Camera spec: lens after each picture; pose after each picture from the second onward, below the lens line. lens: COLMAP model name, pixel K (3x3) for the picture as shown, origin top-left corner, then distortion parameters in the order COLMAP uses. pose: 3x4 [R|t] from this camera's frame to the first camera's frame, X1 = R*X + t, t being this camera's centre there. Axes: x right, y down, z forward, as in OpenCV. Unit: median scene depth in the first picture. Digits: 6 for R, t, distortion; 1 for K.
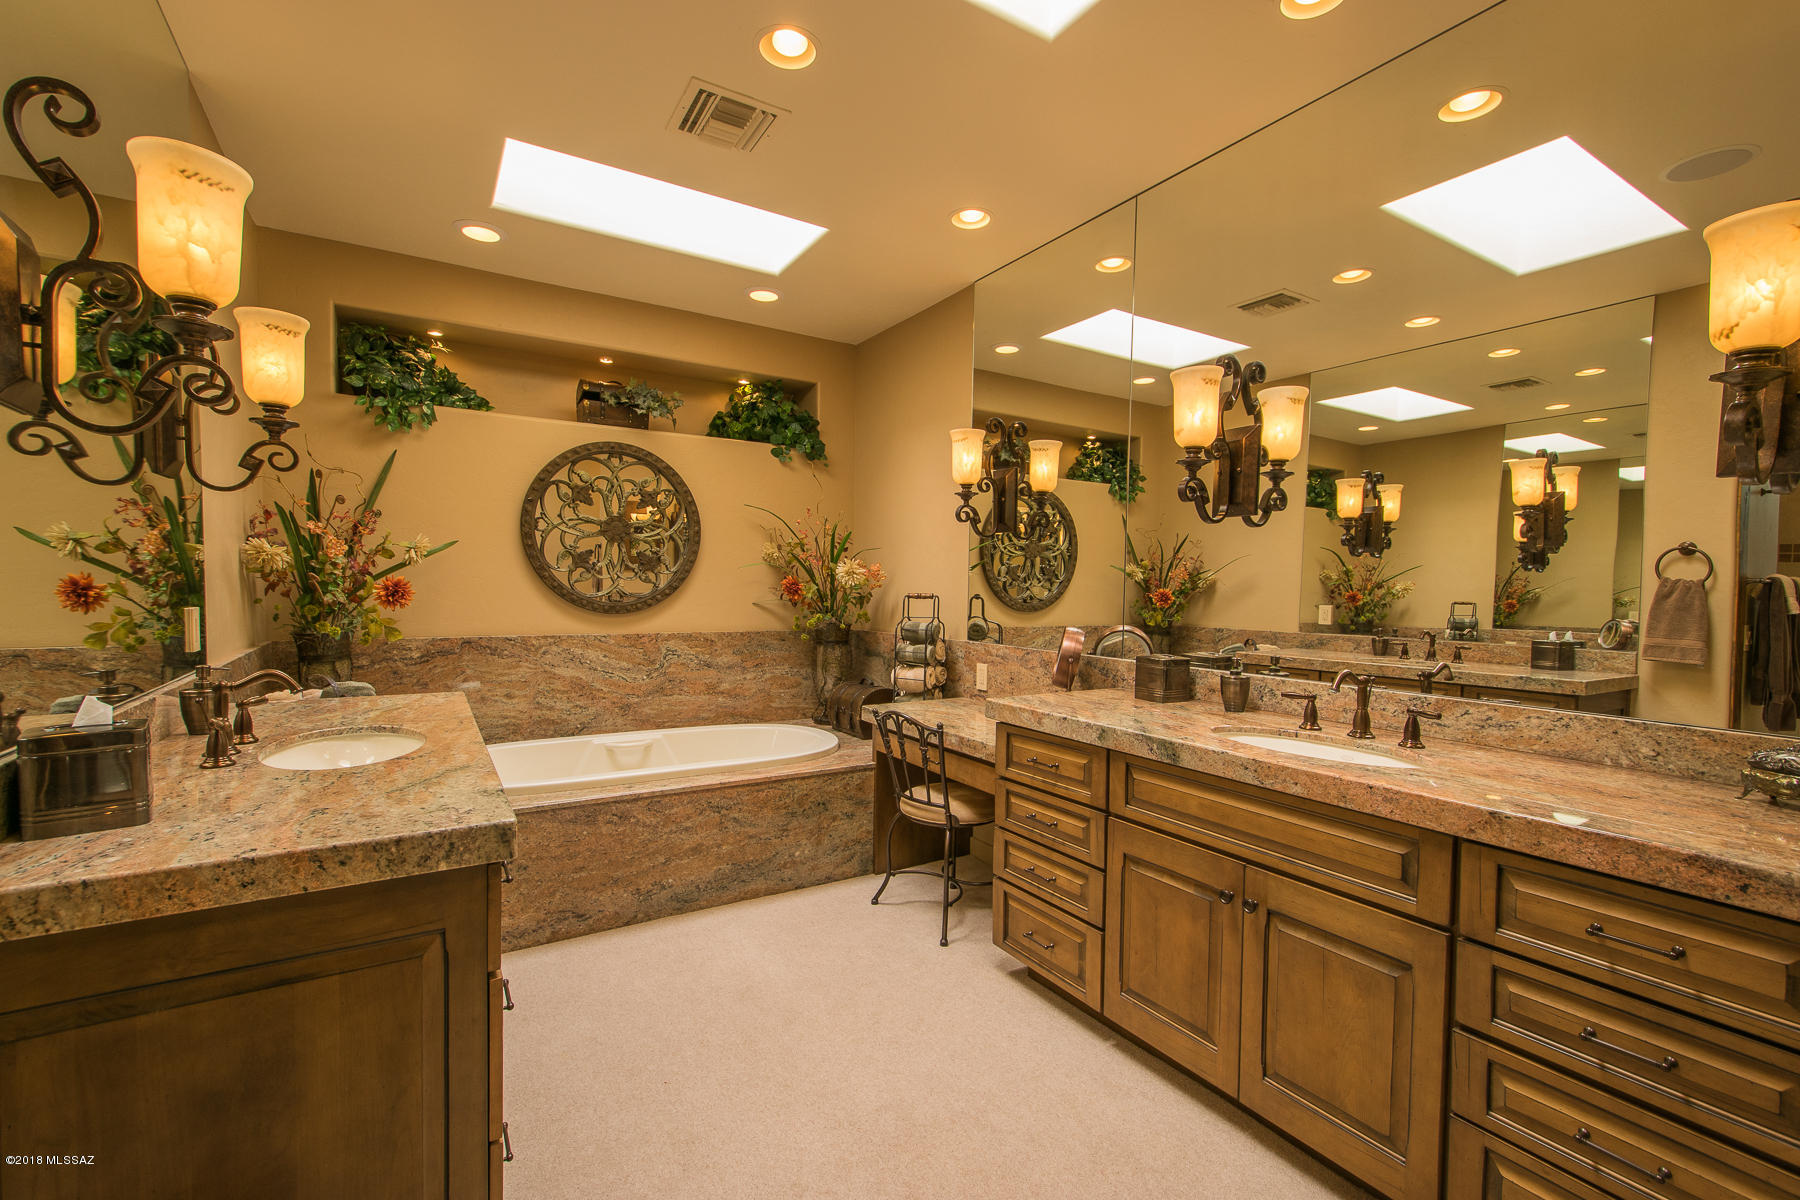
lens RADIAL K [[785.2, 0, 896.5], [0, 785.2, 619.0], [0, 0, 1]] dist [0.020434, -0.008248]
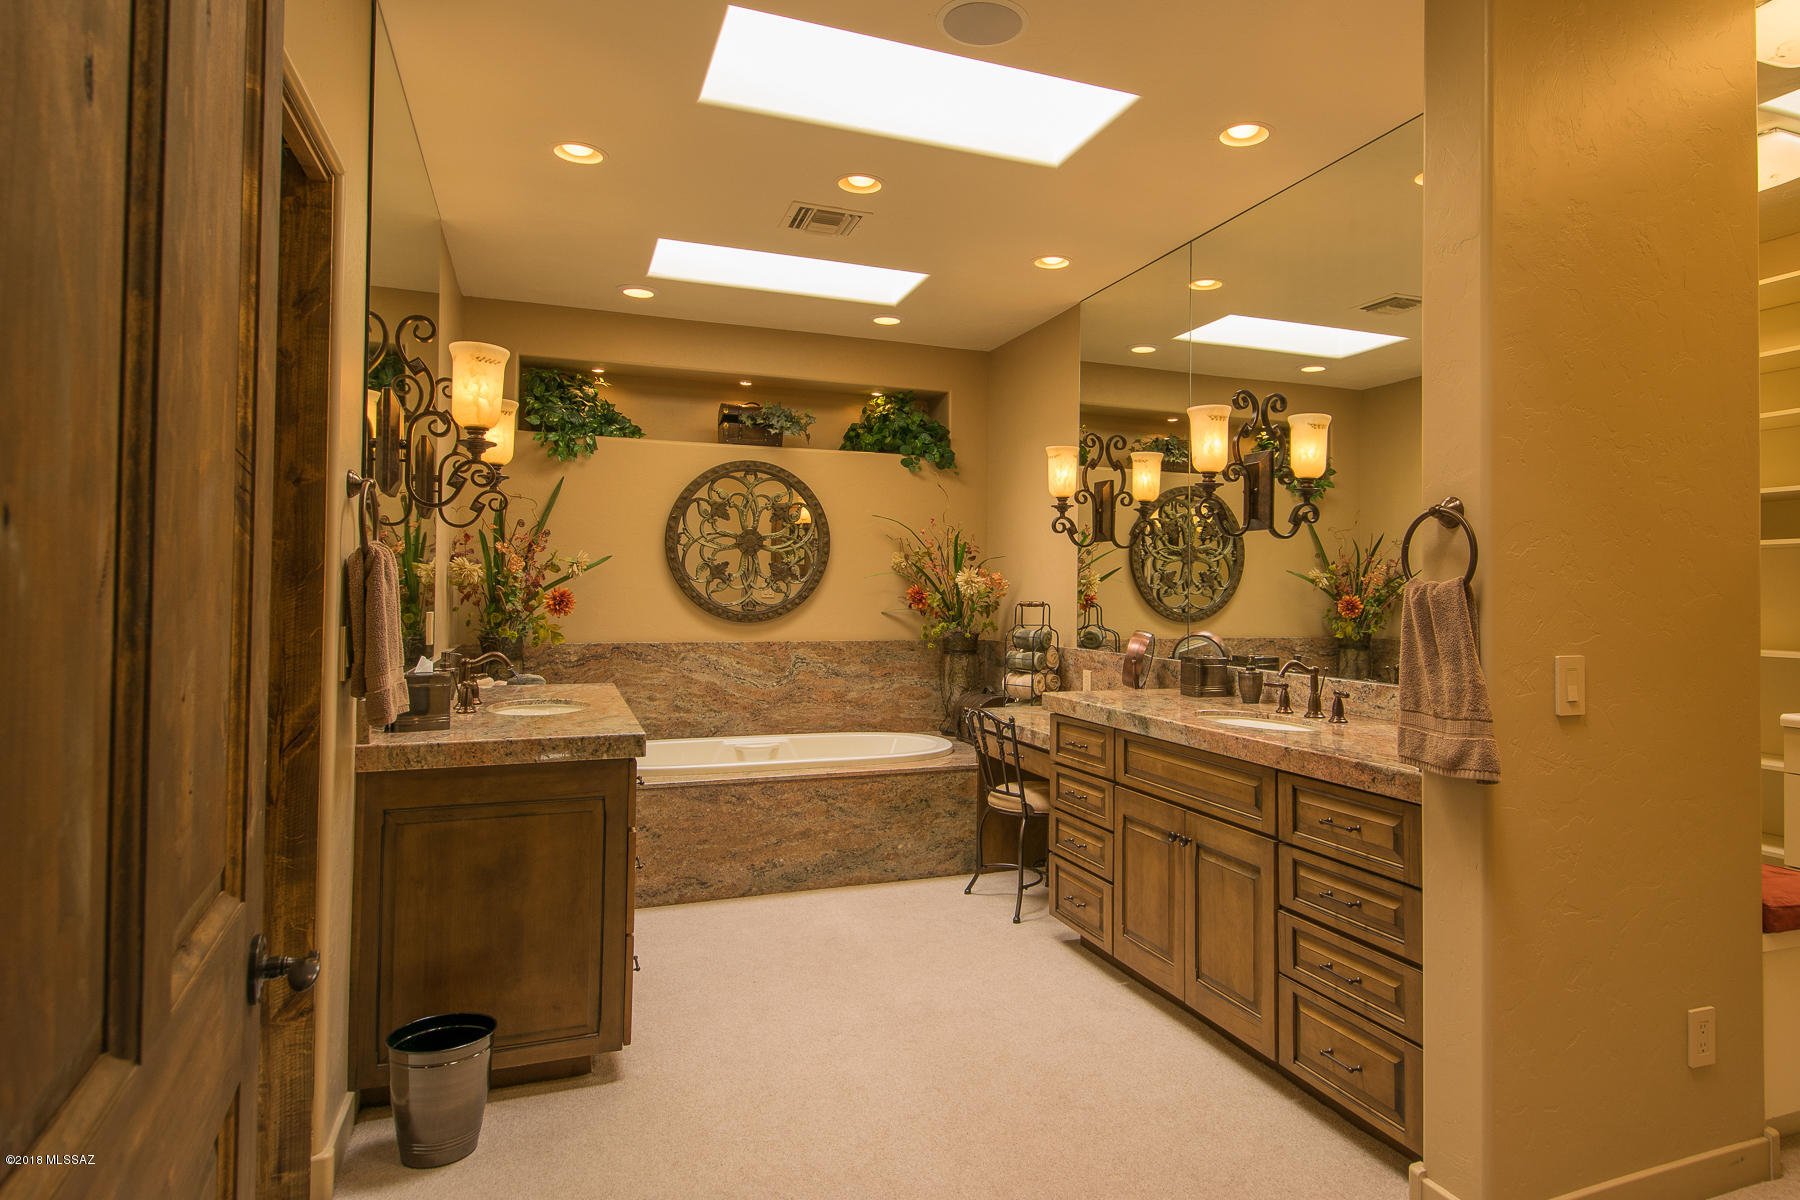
lens RADIAL K [[1030.3, 0, 978.4], [0, 1030.3, 564.6], [0, 0, 1]] dist [0.011046, 0.000299]
pose [[0.987419, -0.009434, -0.157841, 0.193765], [-0.002148, 0.997326, -0.073049, 0.019563], [0.158108, 0.072469, 0.984759, -0.367120]]
